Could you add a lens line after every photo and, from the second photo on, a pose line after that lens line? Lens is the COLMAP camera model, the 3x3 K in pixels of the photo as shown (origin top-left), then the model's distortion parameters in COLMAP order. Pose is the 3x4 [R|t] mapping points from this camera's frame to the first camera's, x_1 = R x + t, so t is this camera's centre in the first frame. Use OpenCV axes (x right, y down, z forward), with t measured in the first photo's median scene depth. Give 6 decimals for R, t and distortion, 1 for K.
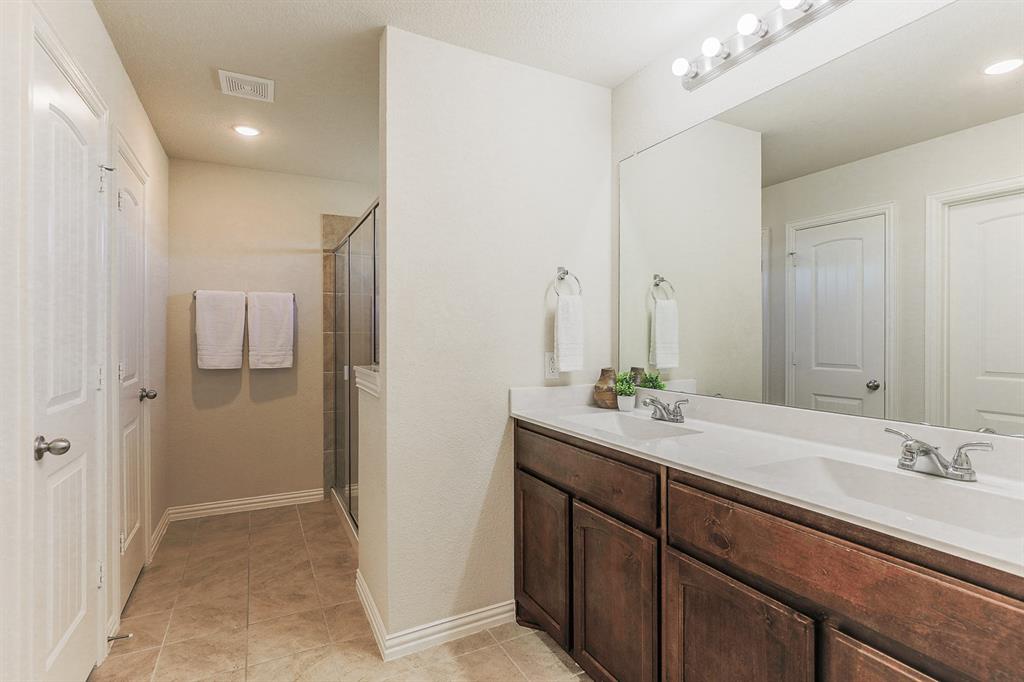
lens RADIAL K [[503.5, 0, 517.9], [0, 503.5, 343.0], [0, 0, 1]] dist [-0.003640, 0.001623]
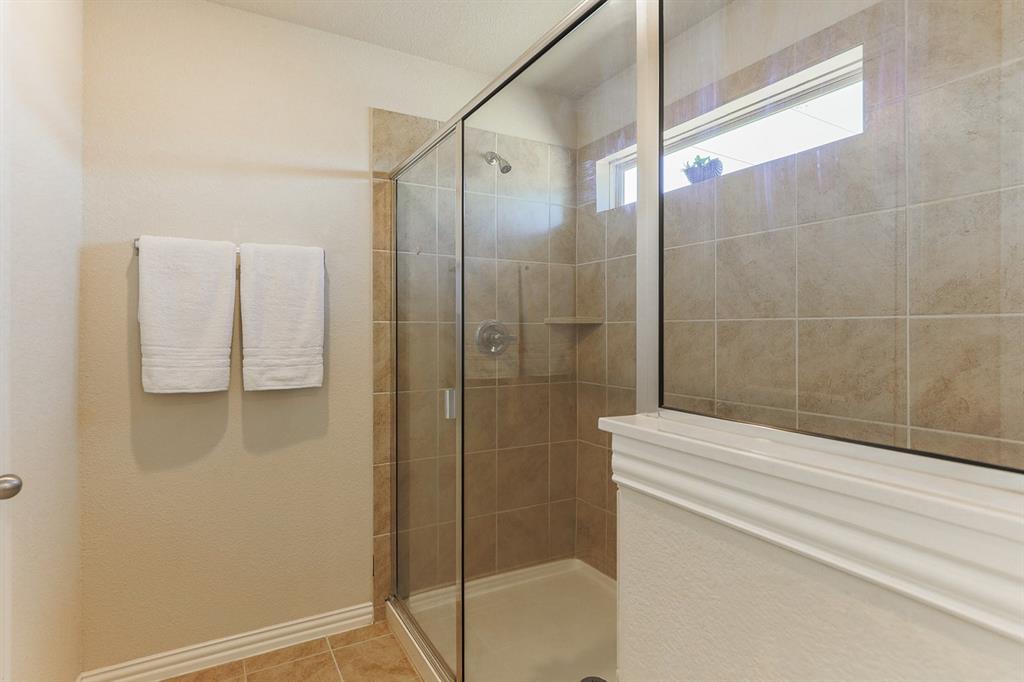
lens RADIAL K [[544.7, 0, 509.9], [0, 544.7, 338.3], [0, 0, 1]] dist [-0.004618, 0.000294]
pose [[0.999473, 0.005744, 0.031962, -0.267007], [-0.005923, 0.999967, 0.005511, -0.006994], [-0.031929, -0.005697, 0.999474, 0.414258]]
